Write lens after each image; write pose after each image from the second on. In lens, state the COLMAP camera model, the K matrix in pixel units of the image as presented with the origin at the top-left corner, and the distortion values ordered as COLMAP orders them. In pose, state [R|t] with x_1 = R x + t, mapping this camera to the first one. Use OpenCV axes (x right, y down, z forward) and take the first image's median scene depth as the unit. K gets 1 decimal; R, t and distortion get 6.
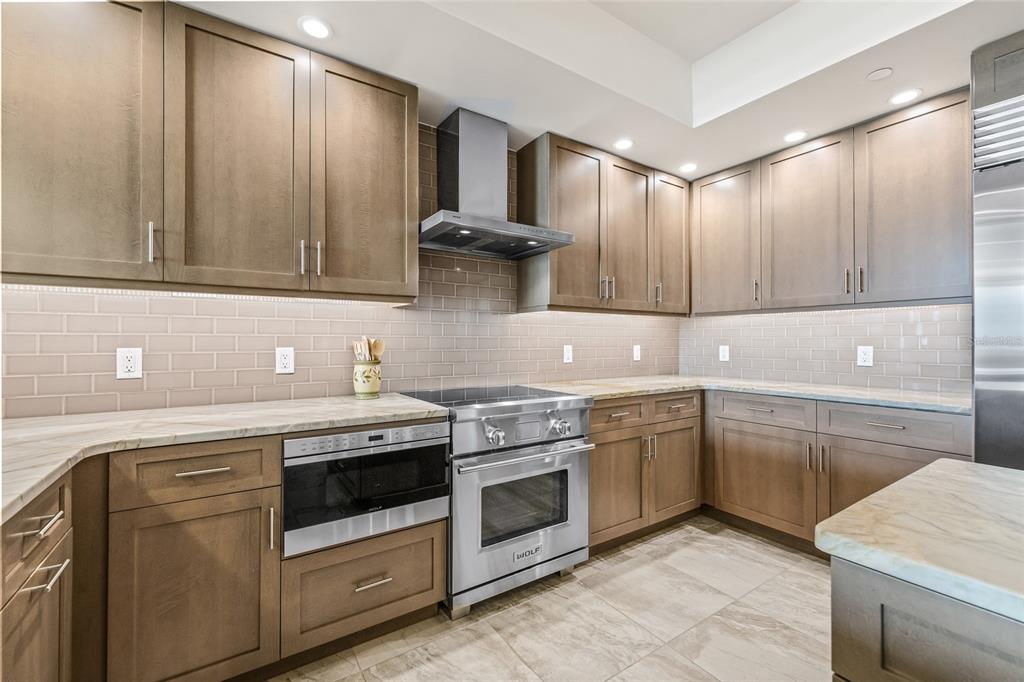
lens RADIAL K [[426.8, 0, 508.3], [0, 426.8, 339.5], [0, 0, 1]] dist [0.000674, 0.000279]
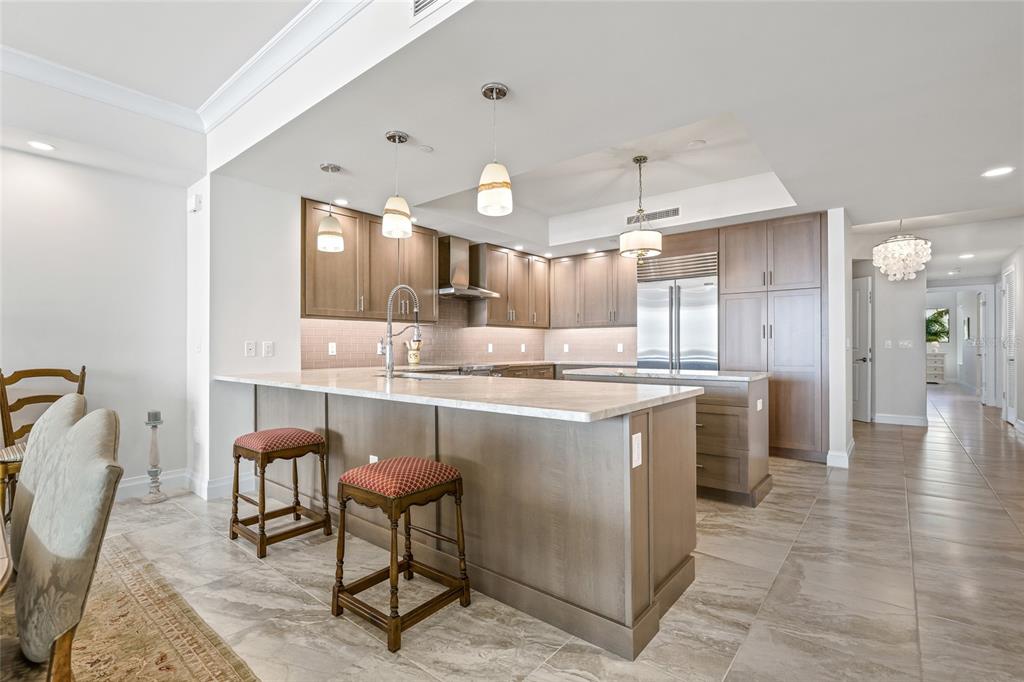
lens RADIAL K [[471.7, 0, 509.0], [0, 471.7, 345.3], [0, 0, 1]] dist [-0.008894, 0.001568]
pose [[0.956714, -0.000866, 0.291030, -0.540403], [0.000314, 0.999998, 0.001946, 0.023009], [-0.291031, -0.001770, 0.956712, -1.442877]]
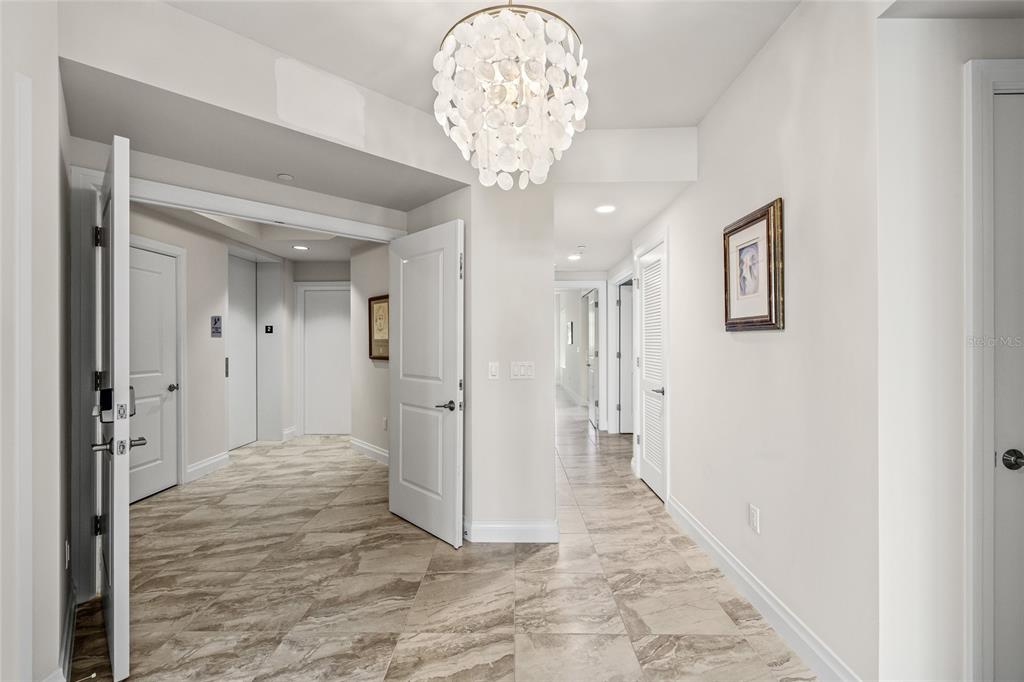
lens RADIAL K [[426.8, 0, 508.3], [0, 426.8, 339.5], [0, 0, 1]] dist [0.000674, 0.000279]
pose [[0.568978, 0.003516, 0.822345, 1.701049], [-0.003705, 0.999992, -0.001712, -0.070798], [-0.822344, -0.002073, 0.568987, 0.005845]]
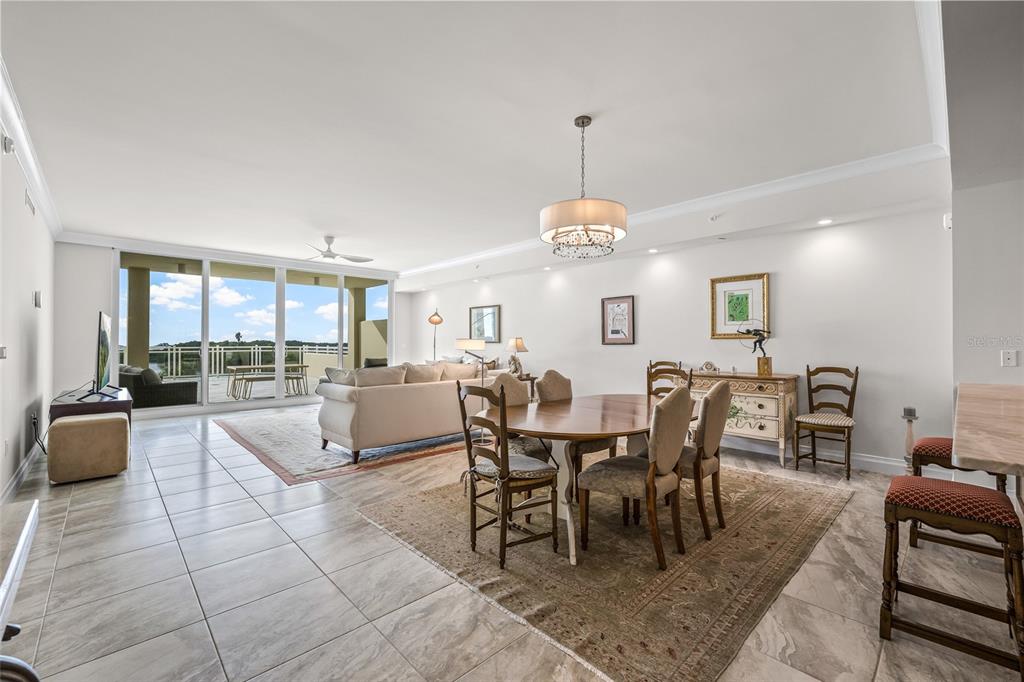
lens RADIAL K [[426.8, 0, 508.3], [0, 426.8, 339.5], [0, 0, 1]] dist [0.000674, 0.000279]
pose [[0.168126, -0.008353, -0.985730, 0.191599], [0.007288, 0.999947, -0.007231, -0.025836], [0.985739, -0.005968, 0.168178, -1.464608]]
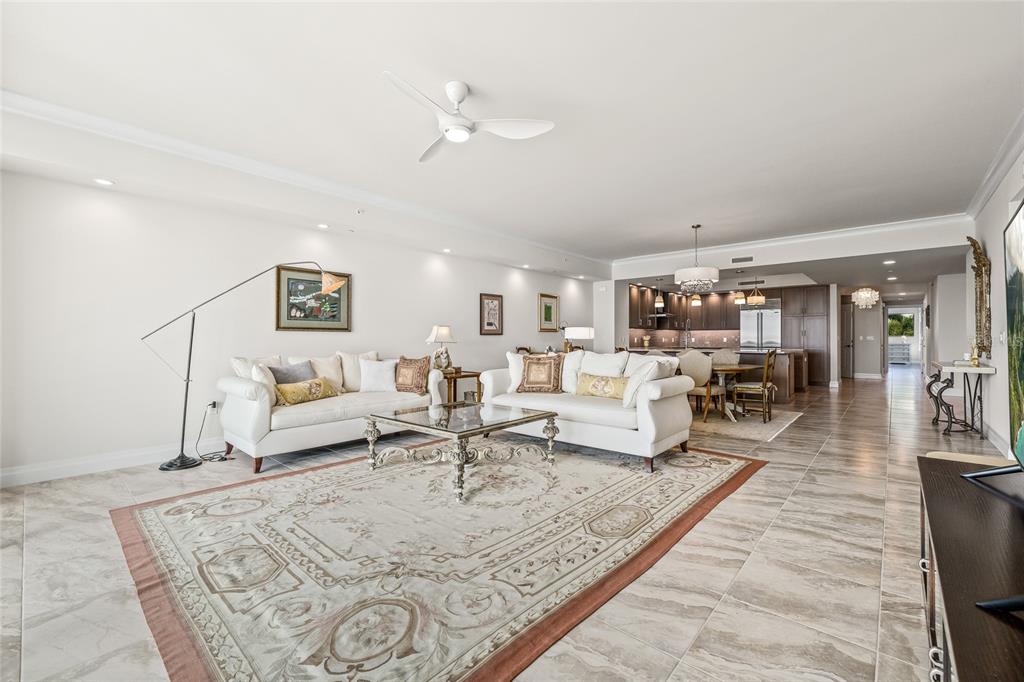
lens RADIAL K [[437.8, 0, 505.8], [0, 437.8, 340.0], [0, 0, 1]] dist [-0.000620, 0.000178]
pose [[0.967131, -0.001474, 0.254276, -3.162873], [-0.000523, 0.999970, 0.007784, 0.004869], [-0.254280, -0.007661, 0.967100, -3.536506]]
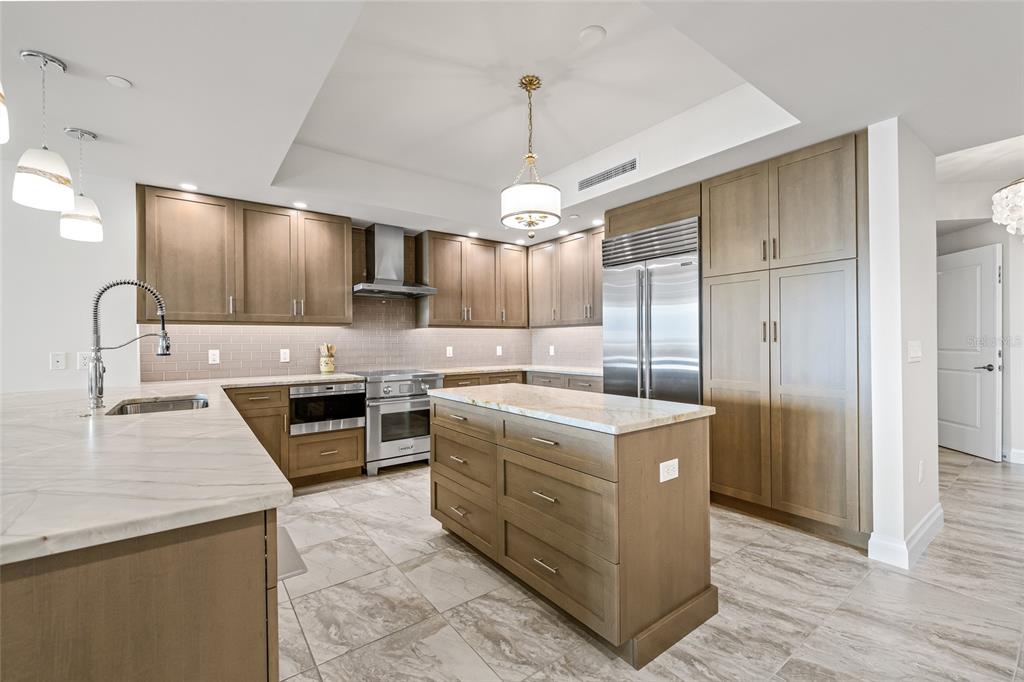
lens RADIAL K [[430.1, 0, 505.3], [0, 430.1, 340.9], [0, 0, 1]] dist [0.000640, 0.000331]
pose [[0.998810, -0.007393, 0.048215, 0.374030], [0.007211, 0.999966, 0.003950, -0.018720], [-0.048242, -0.003597, 0.998829, -0.965149]]
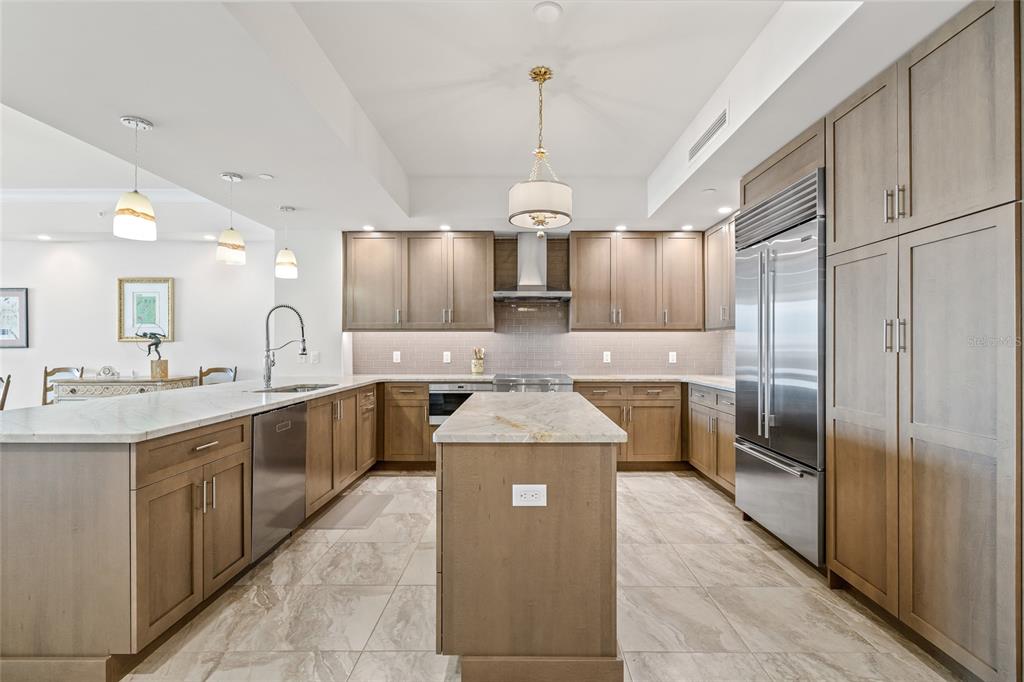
lens RADIAL K [[471.3, 0, 519.3], [0, 471.3, 344.0], [0, 0, 1]] dist [-0.002313, 0.000001]
pose [[0.830937, -0.002122, -0.556362, 1.123582], [0.003170, 0.999995, 0.000921, -0.022397], [0.556357, -0.002529, 0.830939, -0.836344]]
